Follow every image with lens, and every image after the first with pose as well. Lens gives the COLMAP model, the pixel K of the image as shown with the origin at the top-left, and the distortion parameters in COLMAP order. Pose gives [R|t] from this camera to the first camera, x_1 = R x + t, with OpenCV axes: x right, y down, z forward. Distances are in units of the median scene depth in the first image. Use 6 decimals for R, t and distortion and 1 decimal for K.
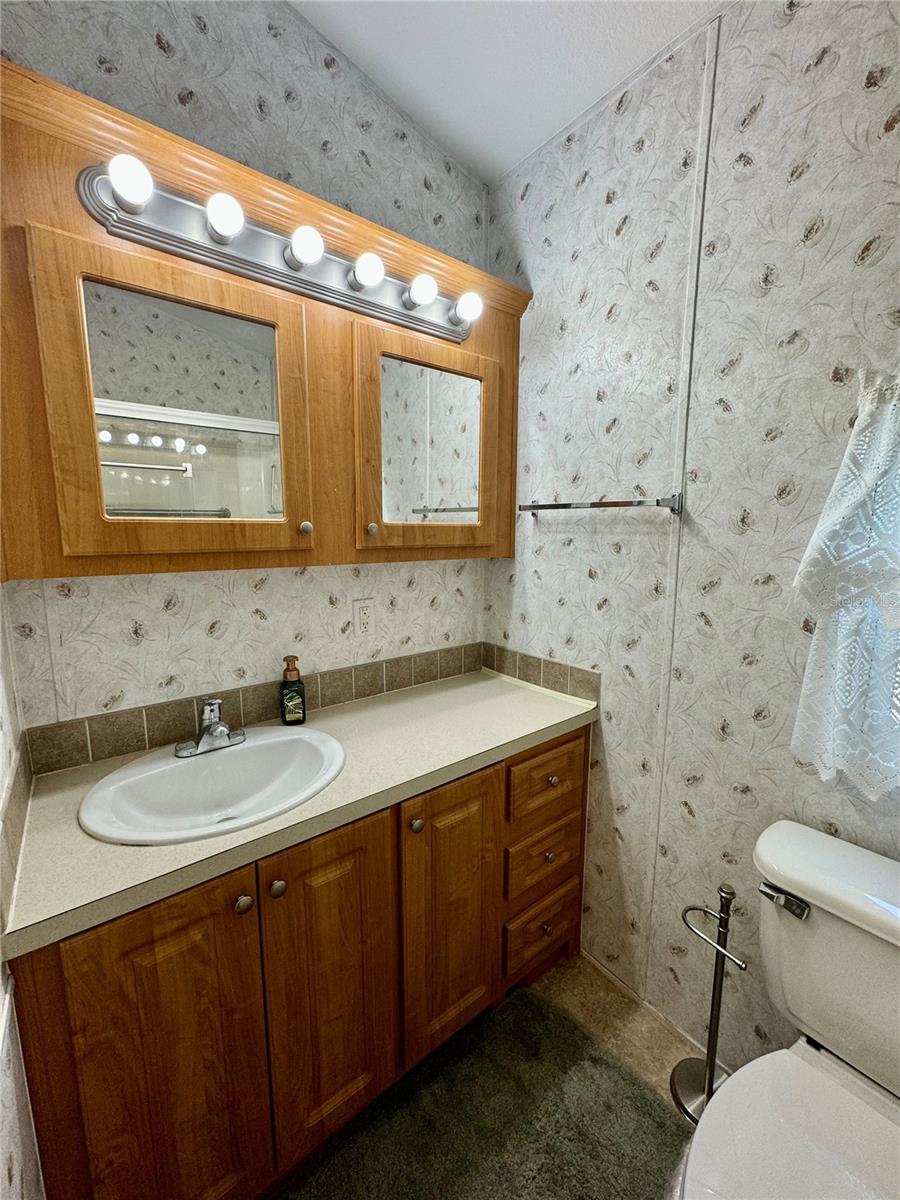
lens RADIAL K [[478.8, 0, 452.7], [0, 478.8, 599.0], [0, 0, 1]] dist [-0.003196, 0.000408]
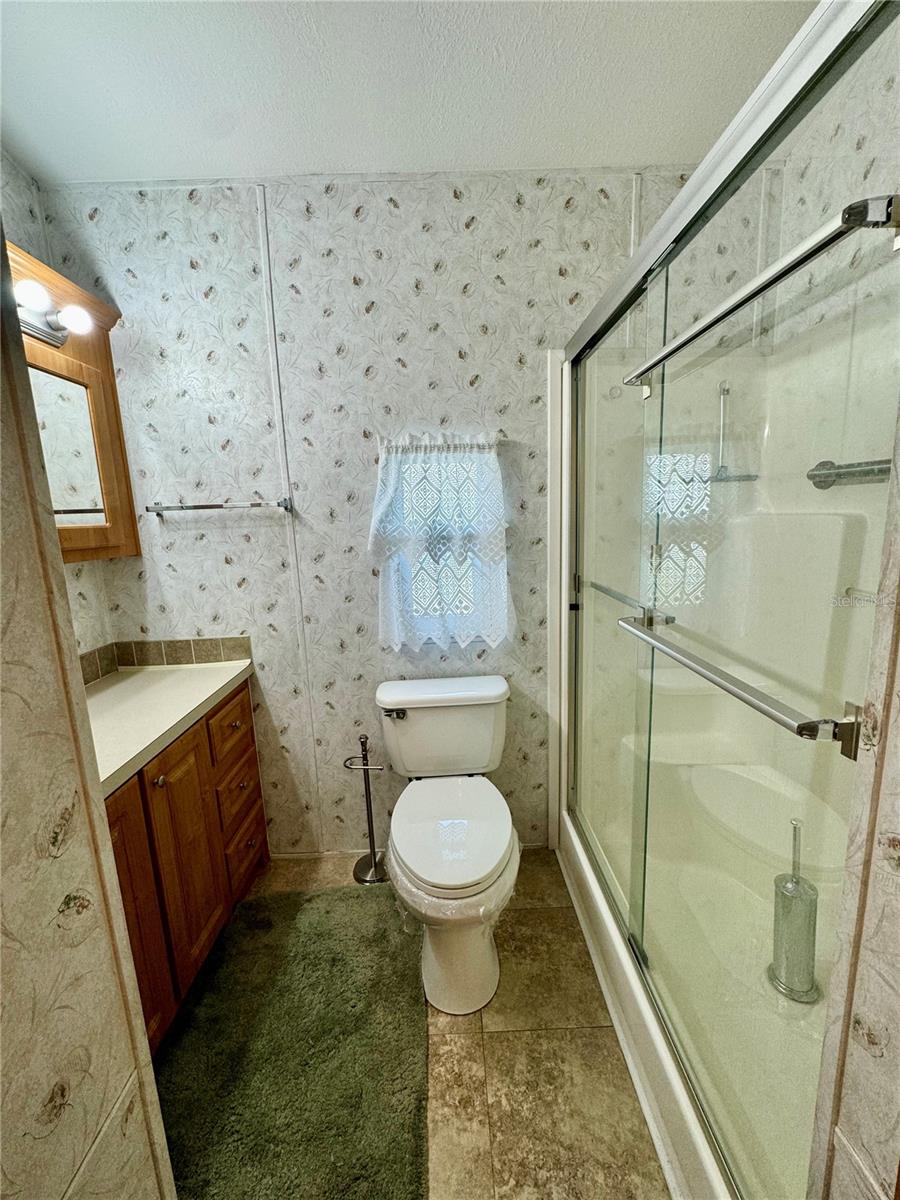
lens RADIAL K [[478.8, 0, 450.7], [0, 478.8, 599.0], [0, 0, 1]] dist [-0.003196, 0.000408]
pose [[0.600357, -0.163617, 0.782816, -0.388782], [0.158620, 0.983763, 0.083968, 0.037334], [-0.783844, 0.073760, 0.616562, -0.248278]]
